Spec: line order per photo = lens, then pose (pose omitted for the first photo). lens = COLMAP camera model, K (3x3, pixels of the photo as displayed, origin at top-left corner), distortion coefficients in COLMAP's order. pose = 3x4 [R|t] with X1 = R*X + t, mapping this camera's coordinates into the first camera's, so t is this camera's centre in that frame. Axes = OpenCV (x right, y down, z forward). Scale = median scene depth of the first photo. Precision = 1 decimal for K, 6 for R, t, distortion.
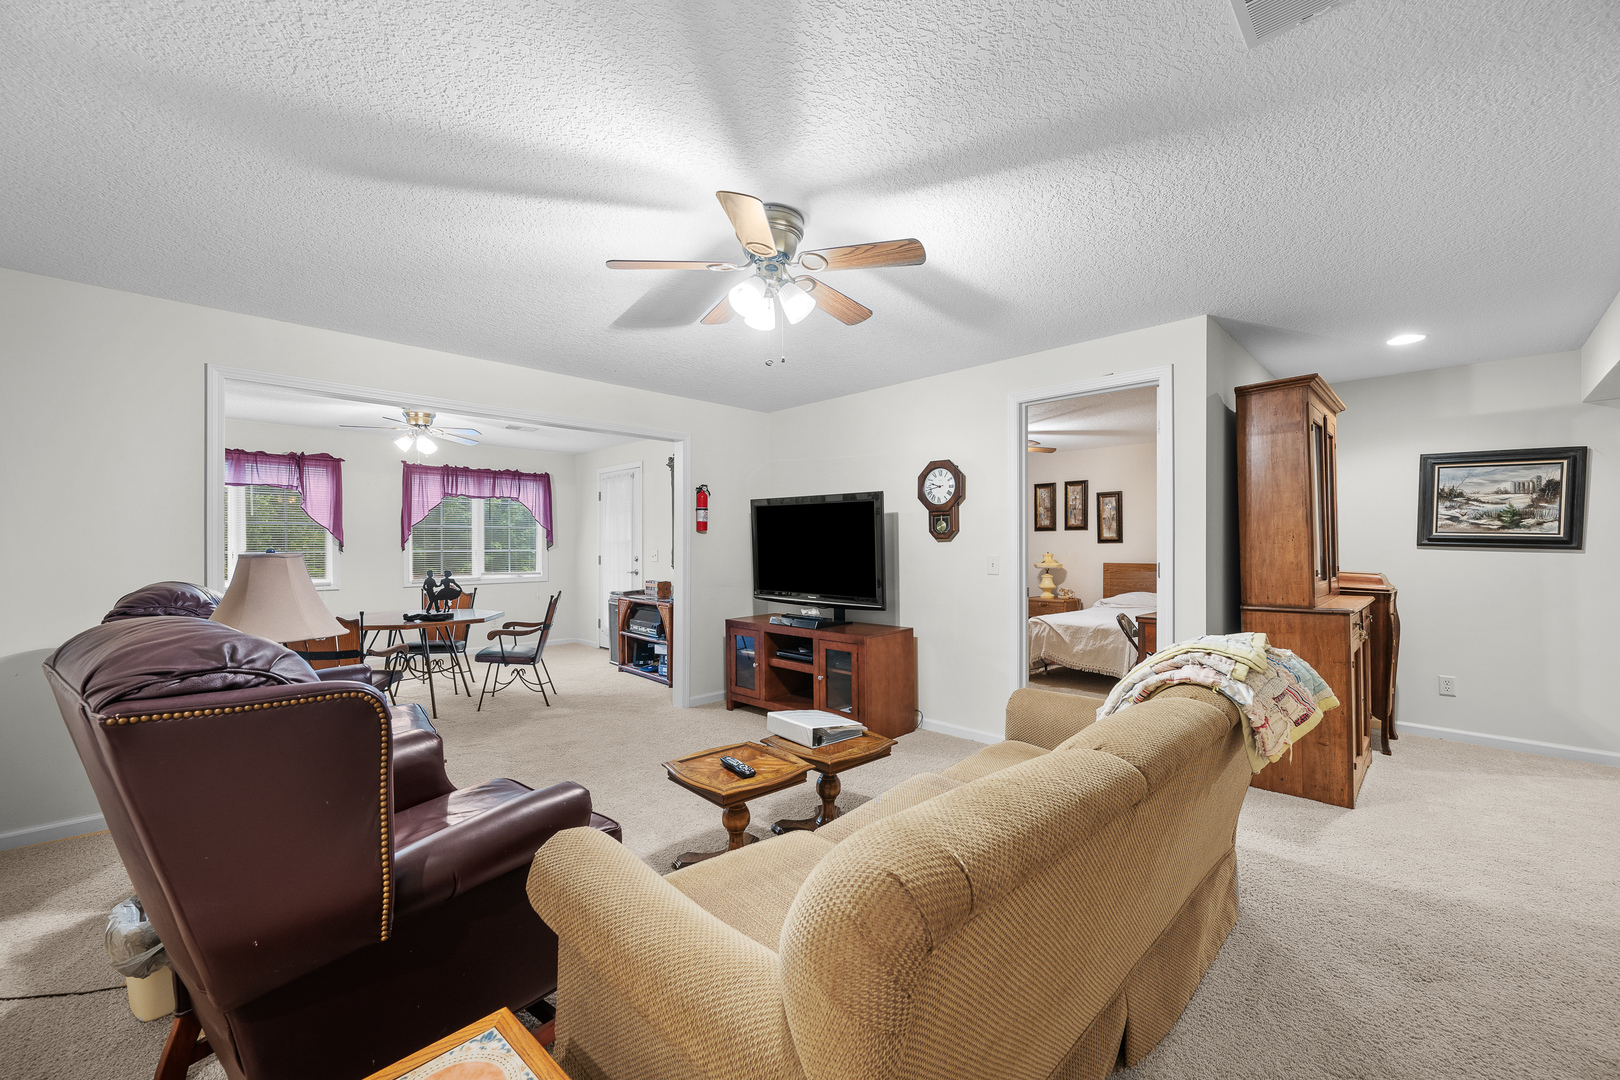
lens RADIAL K [[636.8, 0, 810.4], [0, 636.8, 547.3], [0, 0, 1]] dist [-0.001323, -0.000149]
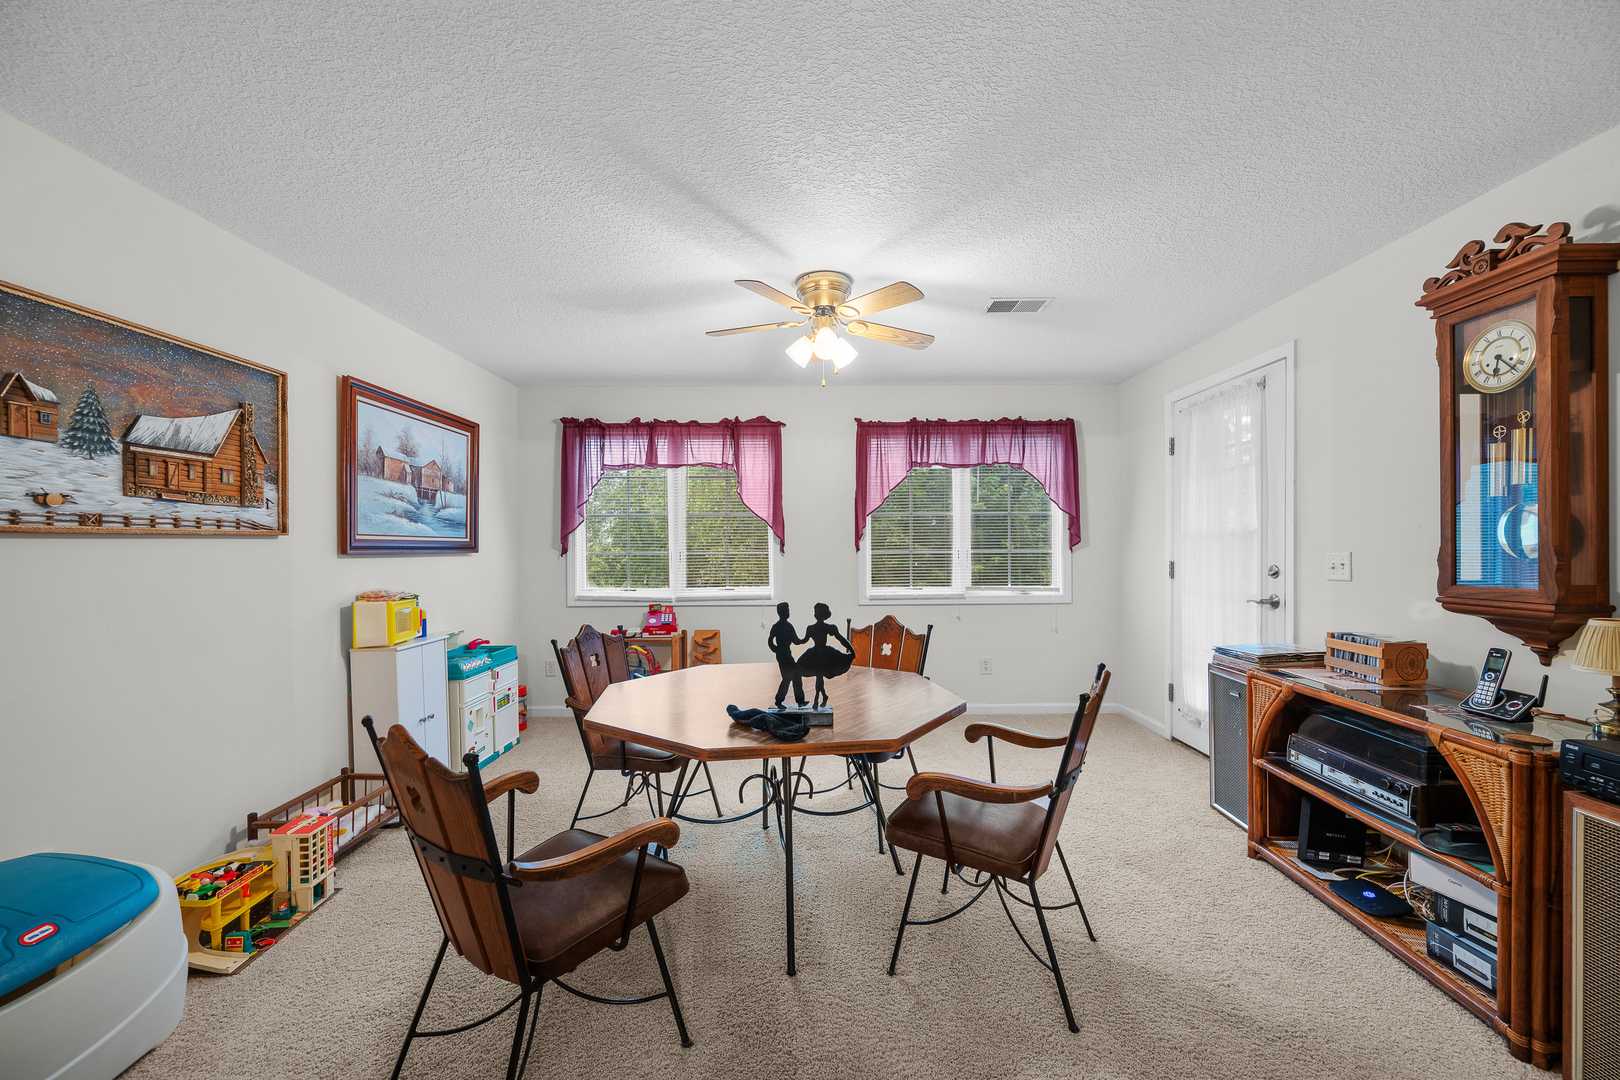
lens RADIAL K [[636.8, 0, 810.4], [0, 636.8, 547.3], [0, 0, 1]] dist [-0.001323, -0.000149]
pose [[0.710756, -0.002109, -0.703436, -0.217379], [0.003186, 0.999995, 0.000222, 0.000760], [0.703432, -0.002399, 0.710759, 0.526918]]
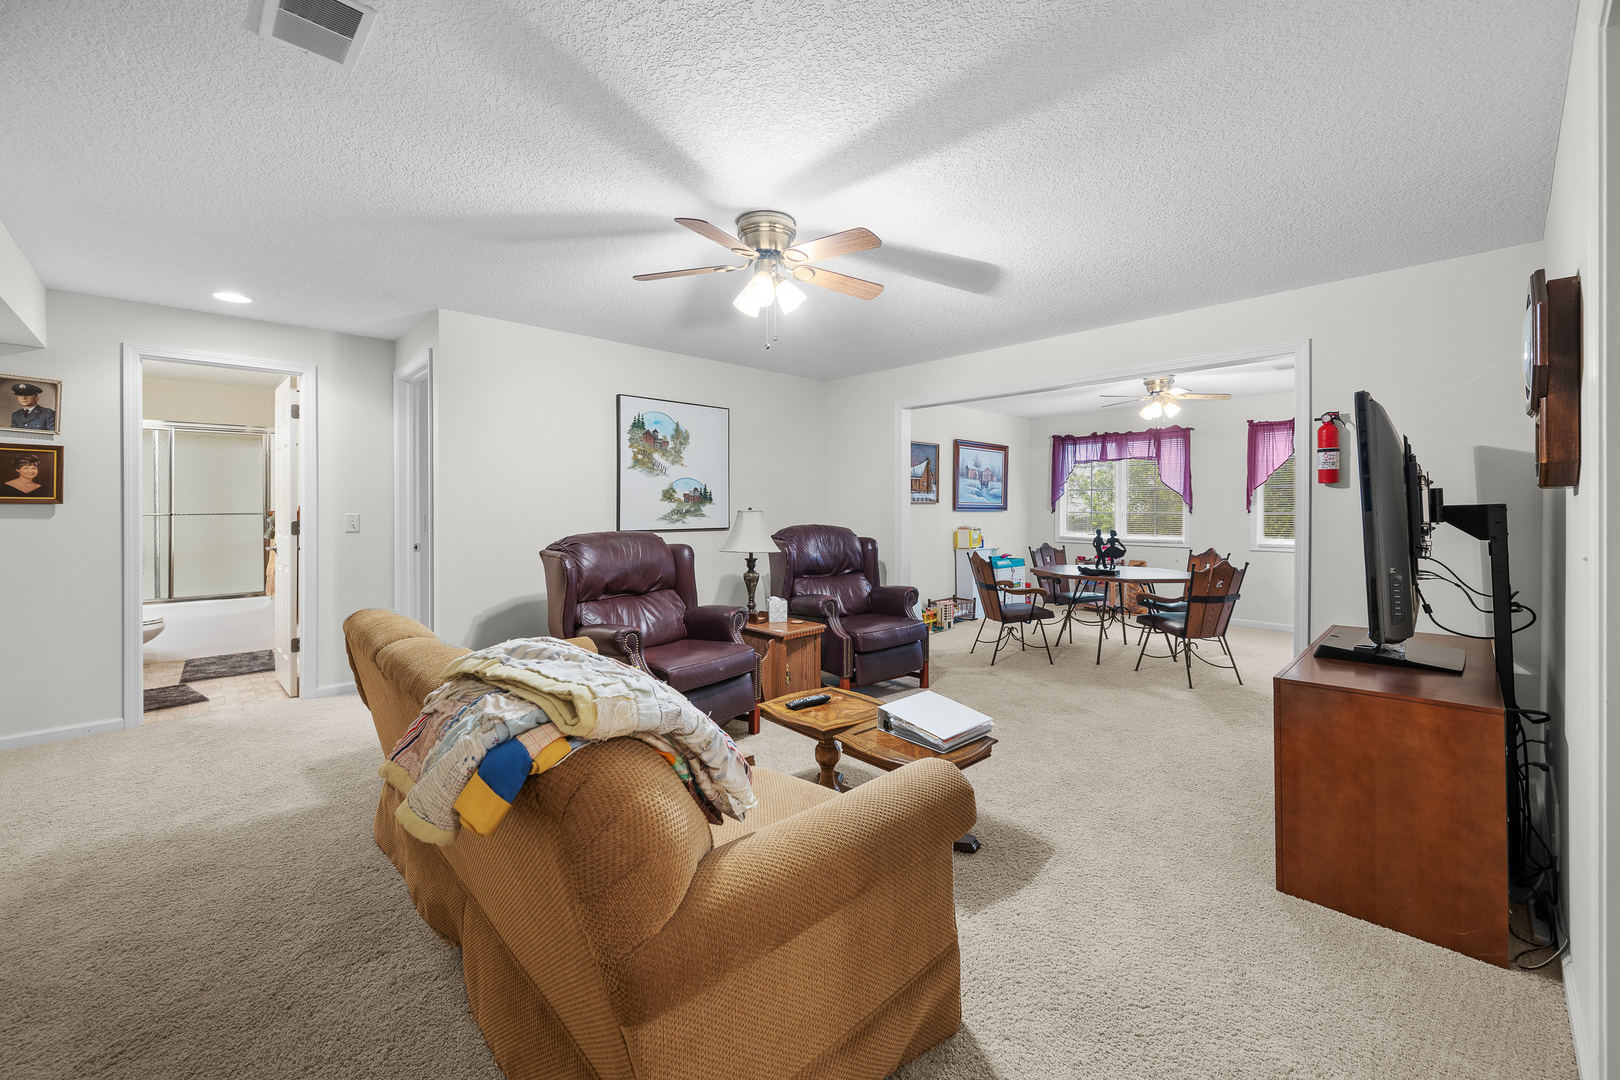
lens RADIAL K [[646.2, 0, 818.0], [0, 646.2, 514.7], [0, 0, 1]] dist [-0.003570, -0.000111]
pose [[-0.010411, 0.012115, -0.999872, 0.383100], [-0.005218, 0.999912, 0.012170, -0.000451], [0.999932, 0.005344, -0.010347, 0.383426]]
